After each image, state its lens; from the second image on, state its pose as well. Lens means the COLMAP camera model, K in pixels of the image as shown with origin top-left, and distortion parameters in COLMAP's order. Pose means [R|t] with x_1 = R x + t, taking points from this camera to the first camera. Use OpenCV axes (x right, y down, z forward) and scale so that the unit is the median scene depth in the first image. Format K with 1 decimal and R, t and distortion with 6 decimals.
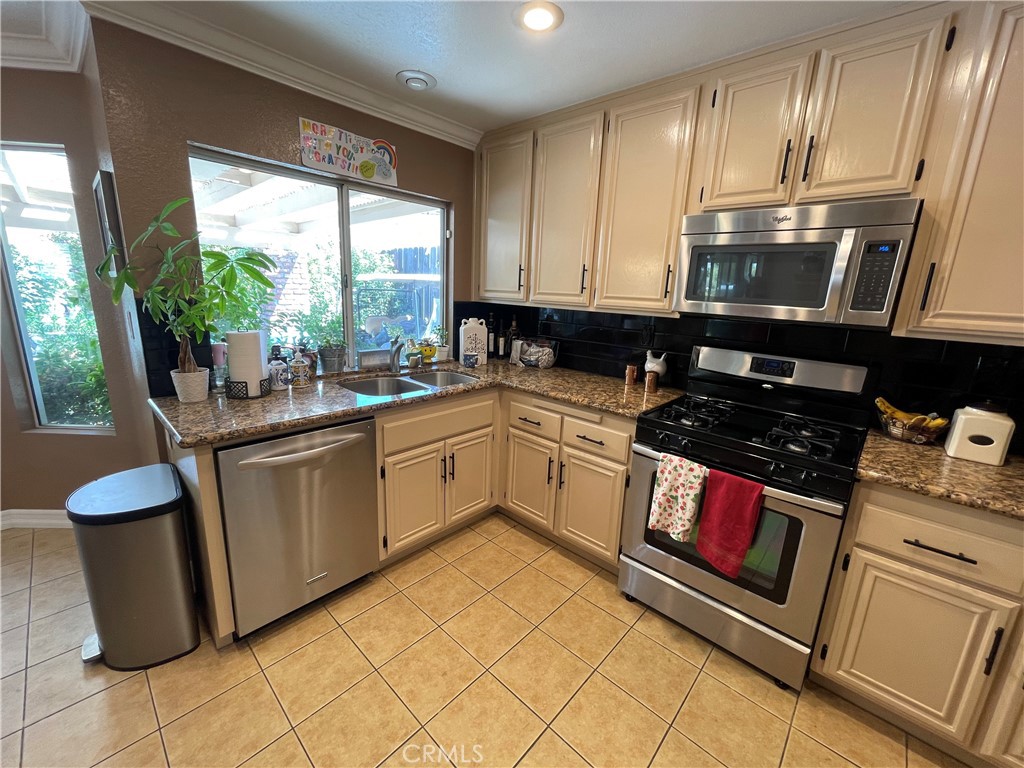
lens RADIAL K [[414.2, 0, 508.7], [0, 414.2, 381.9], [0, 0, 1]] dist [-0.000736, -0.000435]
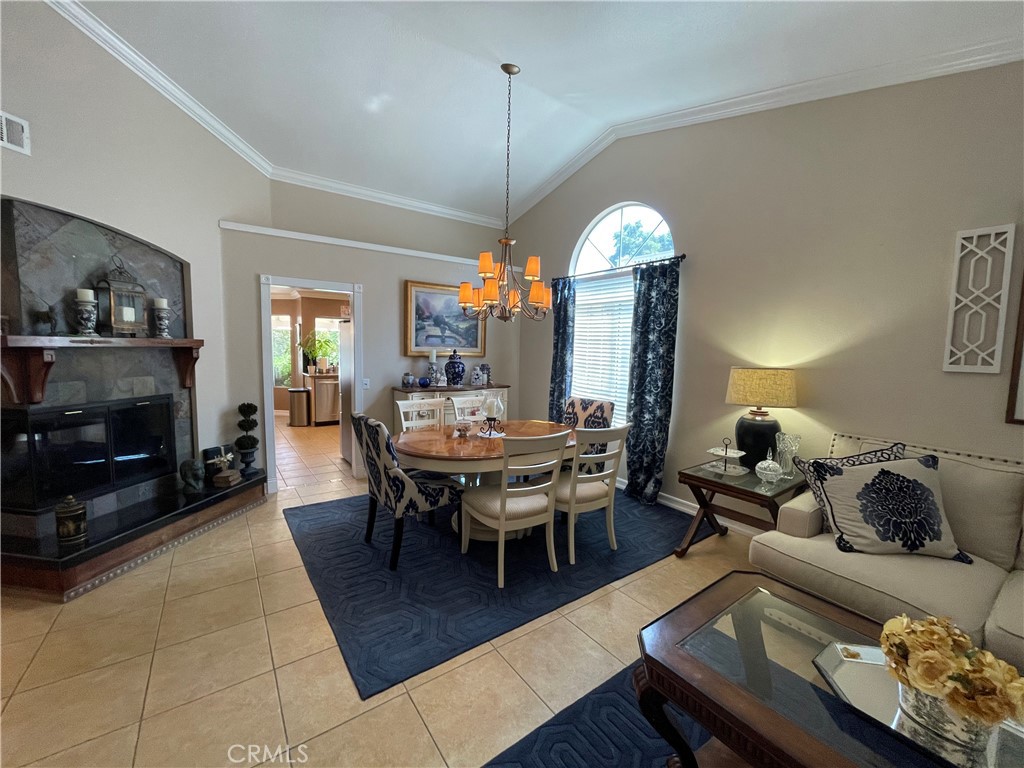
lens RADIAL K [[414.2, 0, 510.1], [0, 414.2, 380.8], [0, 0, 1]] dist [-0.000736, -0.000435]
pose [[0.977472, -0.008944, -0.210877, 1.895840], [-0.019504, 0.990999, -0.132440, 0.574324], [0.210163, 0.133570, 0.968499, -2.389334]]
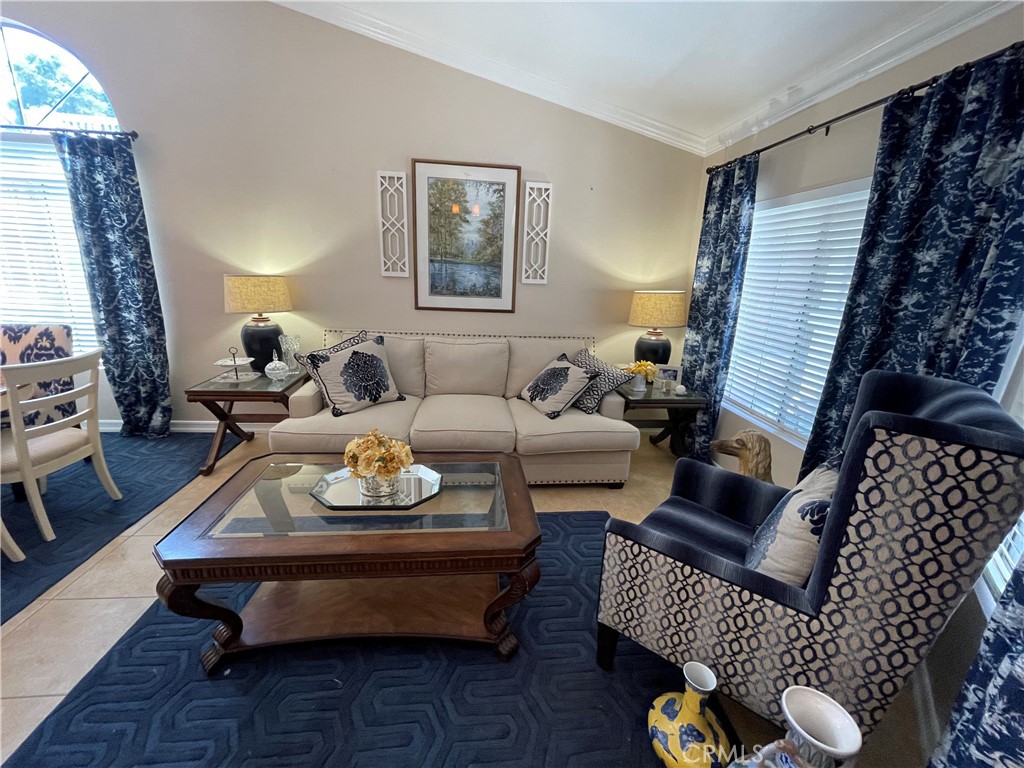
lens RADIAL K [[414.2, 0, 512.2], [0, 414.2, 383.4], [0, 0, 1]] dist [-0.000736, -0.000435]
pose [[0.670707, -0.211586, 0.710903, 2.264164], [0.144762, 0.977359, 0.154314, 0.981575], [-0.727459, -0.000588, 0.686151, -3.971407]]
